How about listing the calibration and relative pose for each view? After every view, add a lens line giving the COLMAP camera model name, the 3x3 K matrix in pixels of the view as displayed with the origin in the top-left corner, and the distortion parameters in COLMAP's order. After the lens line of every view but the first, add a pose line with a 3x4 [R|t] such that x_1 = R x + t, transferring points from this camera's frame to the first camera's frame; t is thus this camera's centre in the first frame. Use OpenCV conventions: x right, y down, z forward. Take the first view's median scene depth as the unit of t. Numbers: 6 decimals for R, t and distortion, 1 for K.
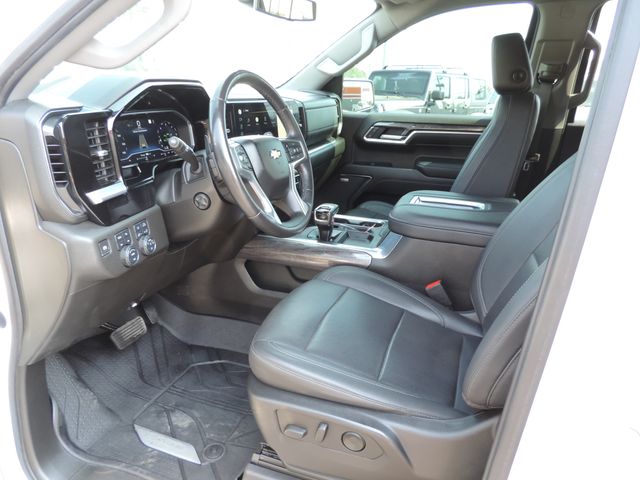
lens RADIAL K [[456.7, 0, 320.1], [0, 456.7, 239.5], [0, 0, 1]] dist [-0.018903, -0.003572]
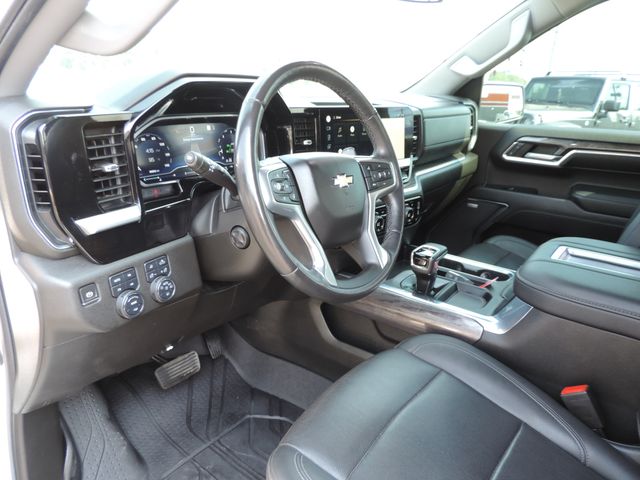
lens RADIAL K [[456.7, 0, 321.5], [0, 456.7, 239.4], [0, 0, 1]] dist [-0.018903, -0.003572]
pose [[0.952191, 0.104316, -0.287143, 0.065588], [-0.108193, 0.994127, 0.002381, -0.078014], [0.285705, 0.028799, 0.957885, 0.262572]]
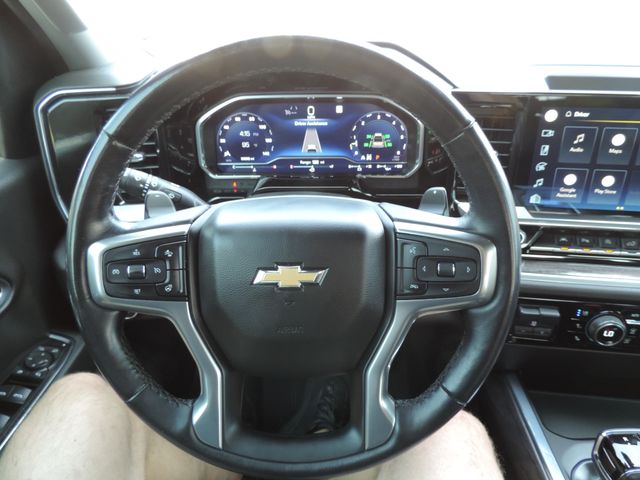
lens RADIAL K [[456.7, 0, 318.5], [0, 456.7, 237.5], [0, 0, 1]] dist [-0.018903, -0.003572]
pose [[0.318103, 0.422177, -0.848868, 0.164664], [-0.287941, 0.896105, 0.337767, -0.277425], [0.903272, 0.136979, 0.406615, 0.702601]]
